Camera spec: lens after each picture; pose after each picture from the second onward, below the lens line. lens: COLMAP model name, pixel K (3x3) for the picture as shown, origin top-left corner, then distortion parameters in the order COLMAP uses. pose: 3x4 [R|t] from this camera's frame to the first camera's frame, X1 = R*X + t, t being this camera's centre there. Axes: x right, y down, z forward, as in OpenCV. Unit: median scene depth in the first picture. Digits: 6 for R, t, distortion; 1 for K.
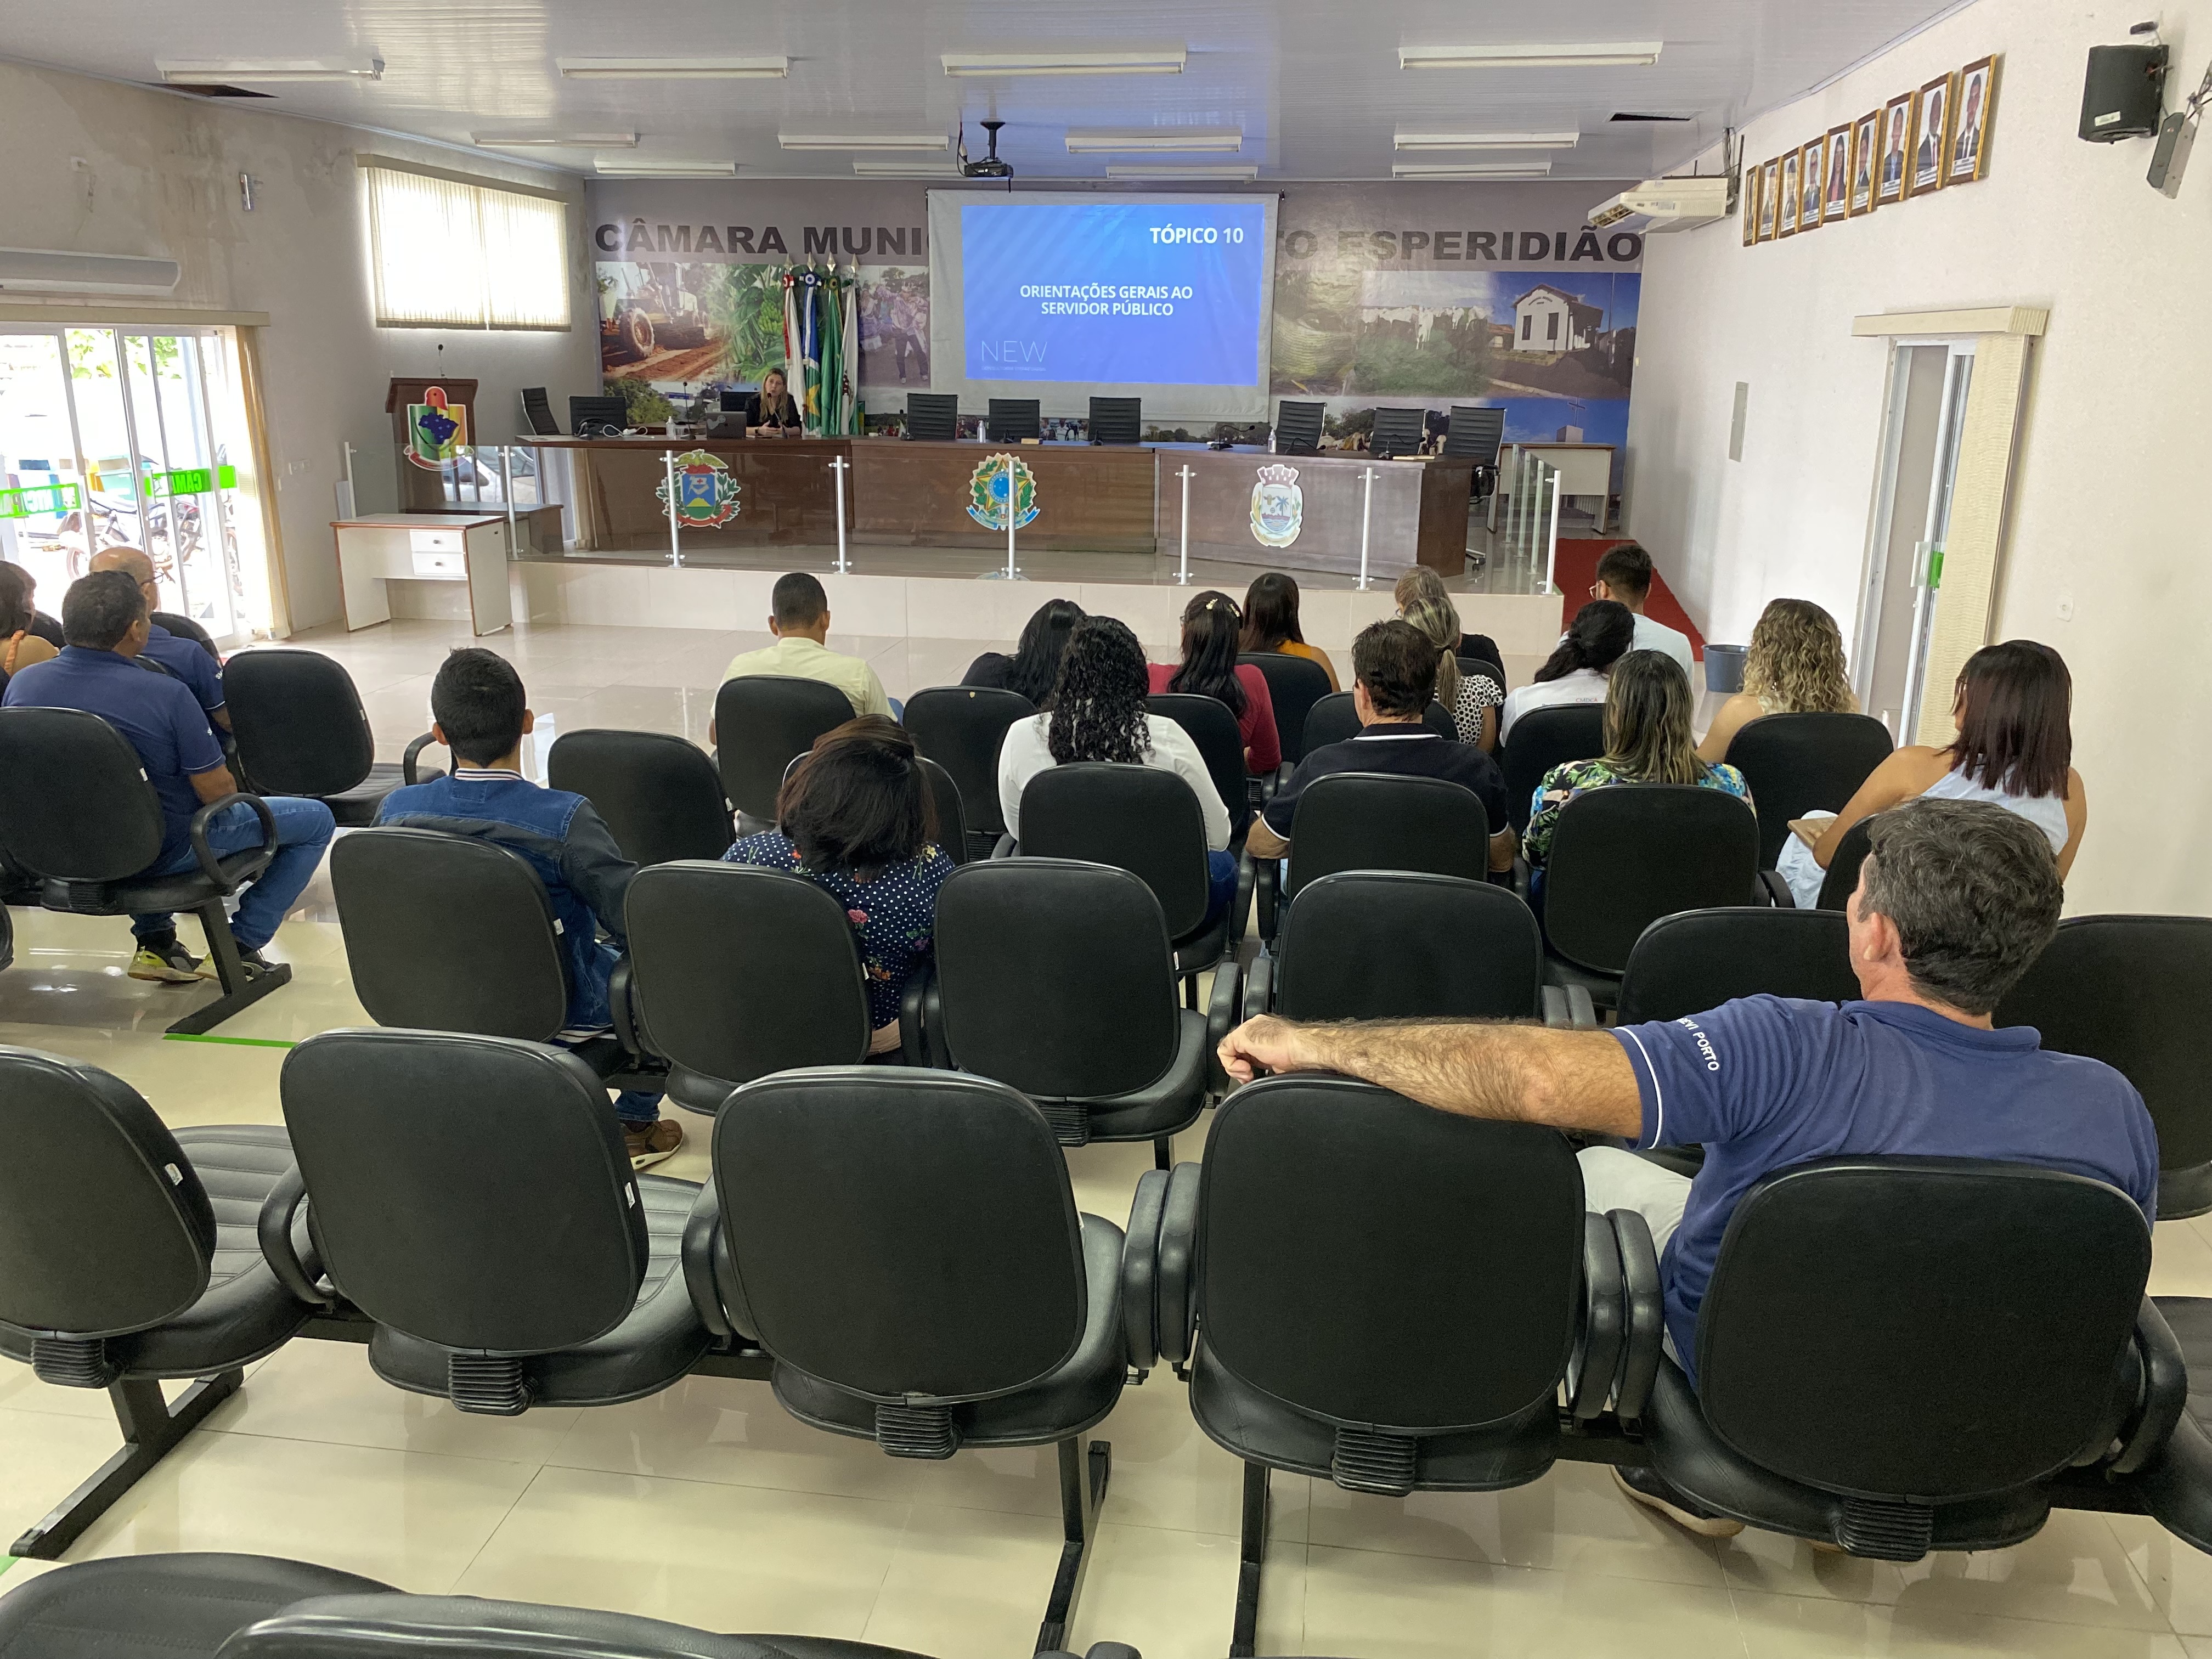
lens RADIAL K [[1681.1, 0, 1116.7], [0, 1681.1, 828.6], [0, 0, 1]] dist [-0.003502, 0.003091]
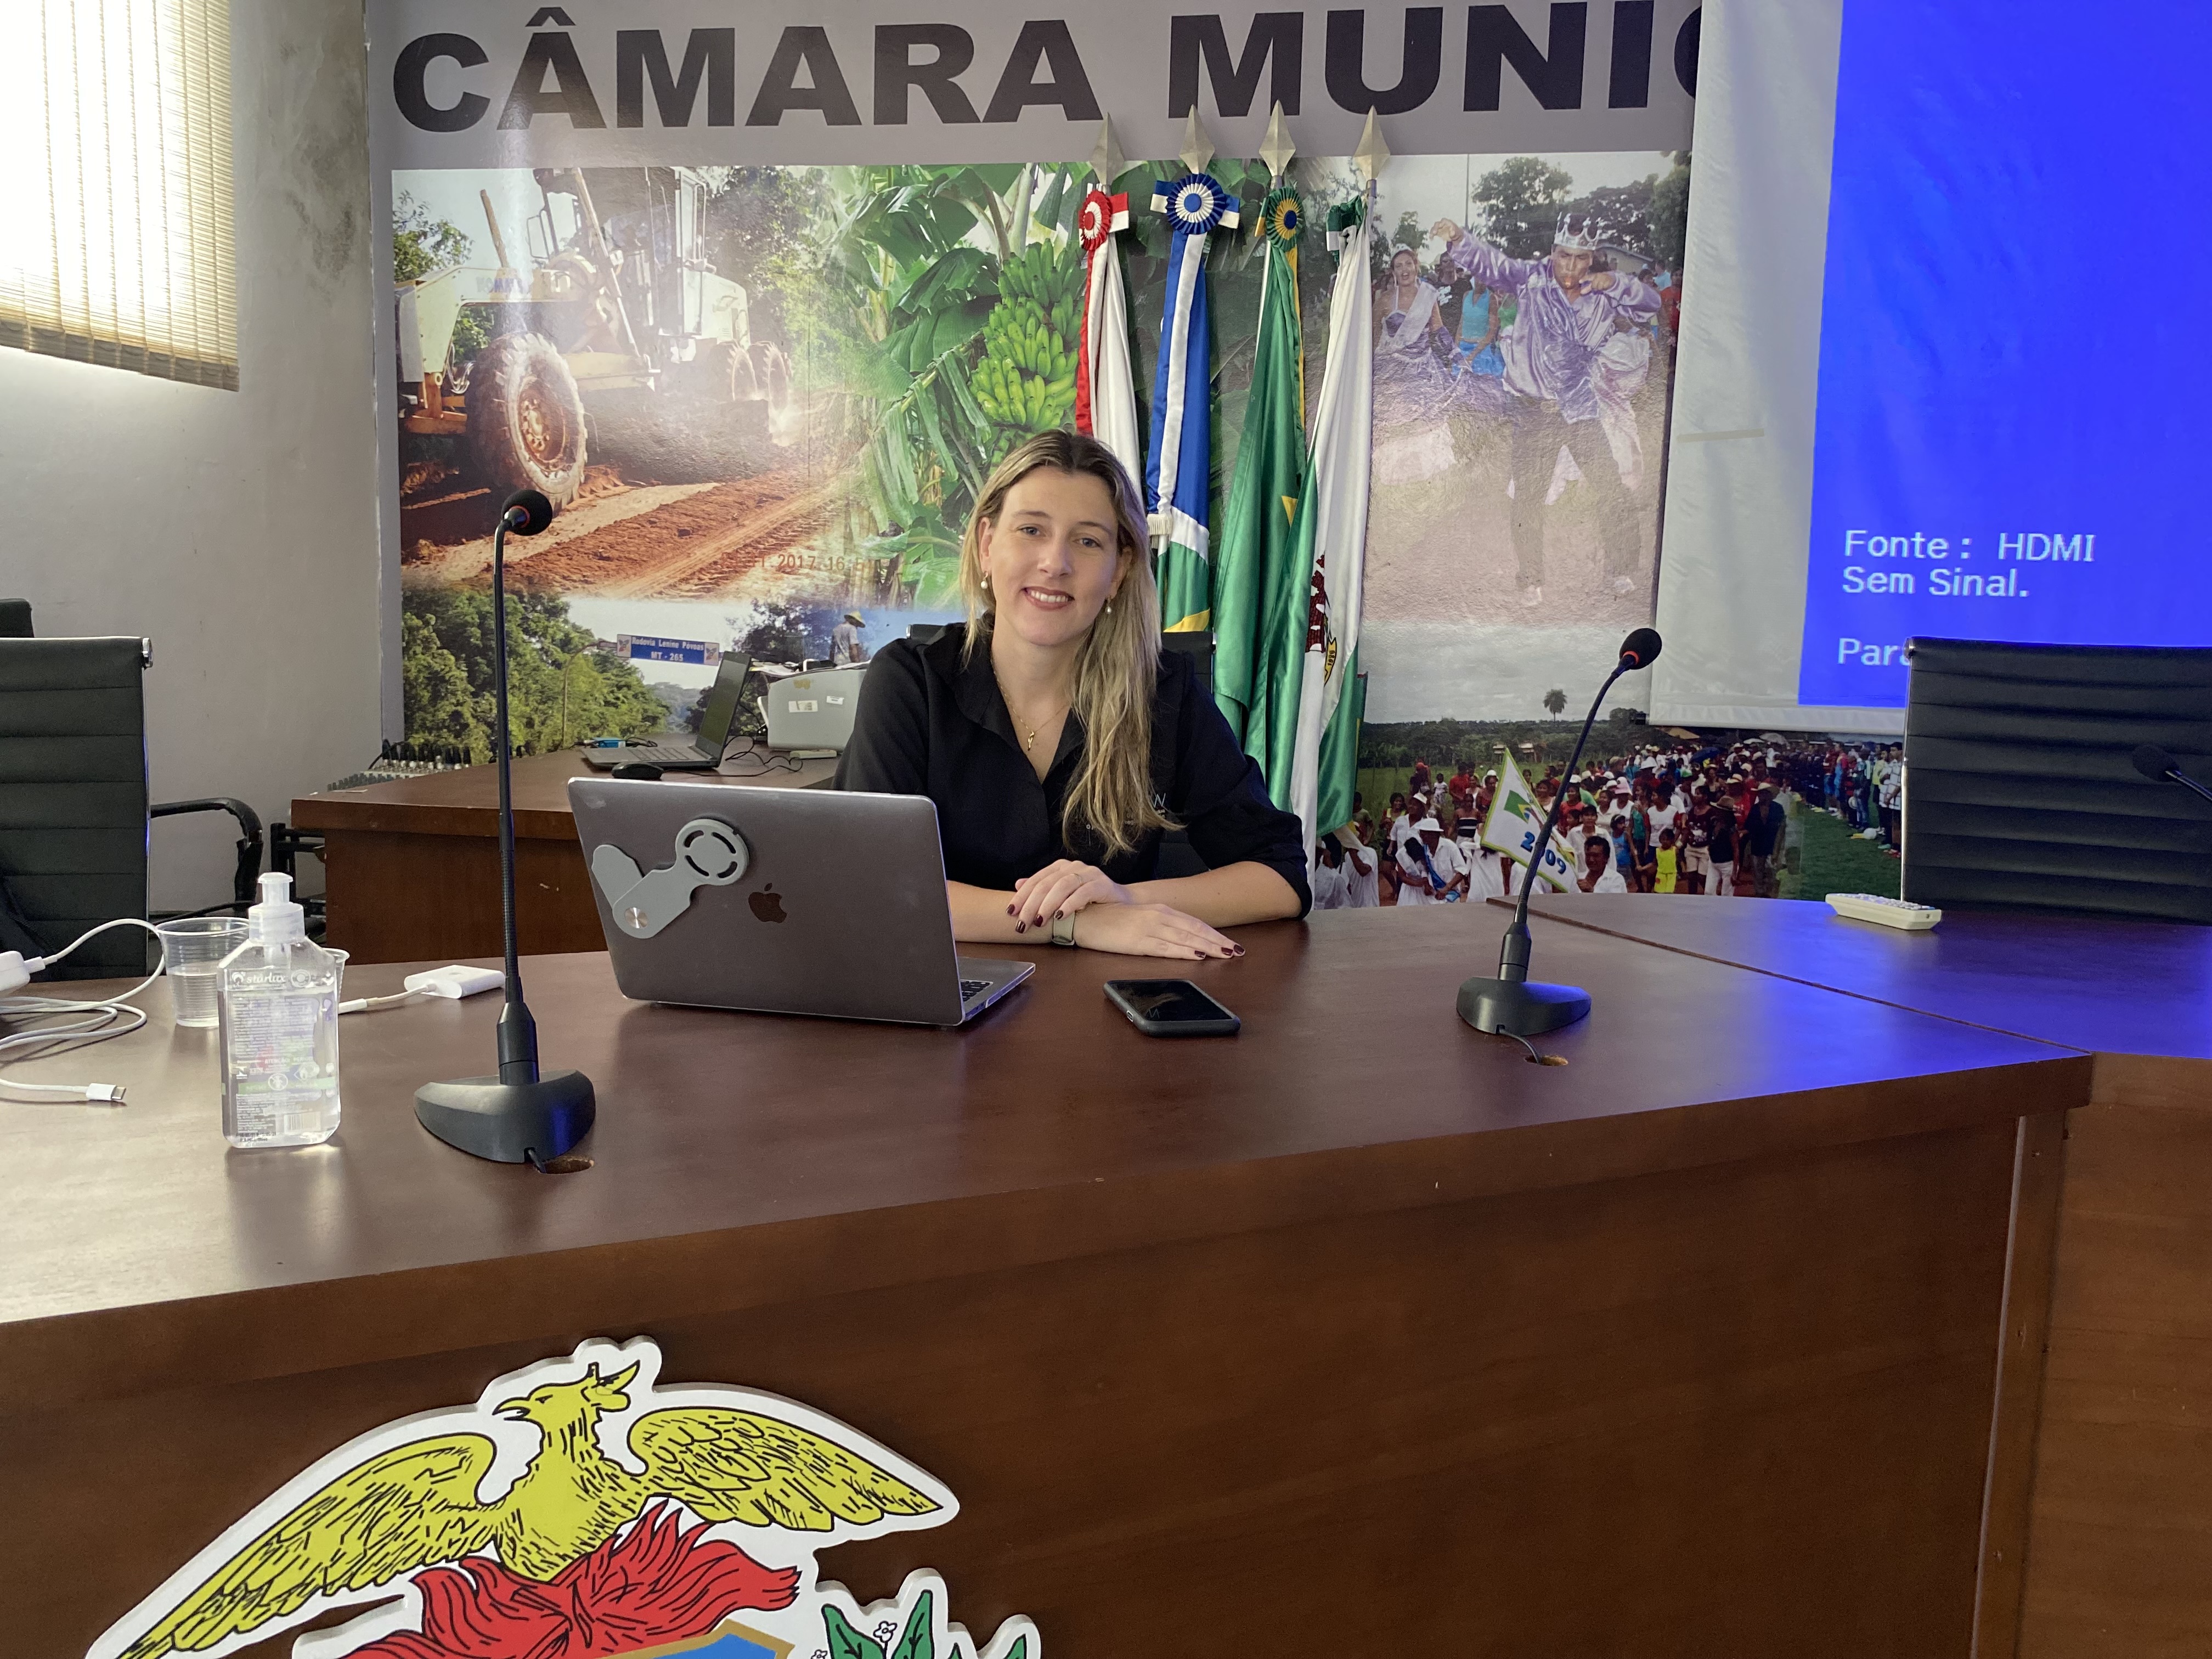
lens RADIAL K [[1681.1, 0, 1100.3], [0, 1681.1, 830.4], [0, 0, 1]] dist [-0.003502, 0.003091]
pose [[0.998961, 0.014237, -0.043281, -0.181718], [-0.020458, 0.988943, -0.146879, -0.193846], [0.040712, 0.147611, 0.988207, 0.753305]]
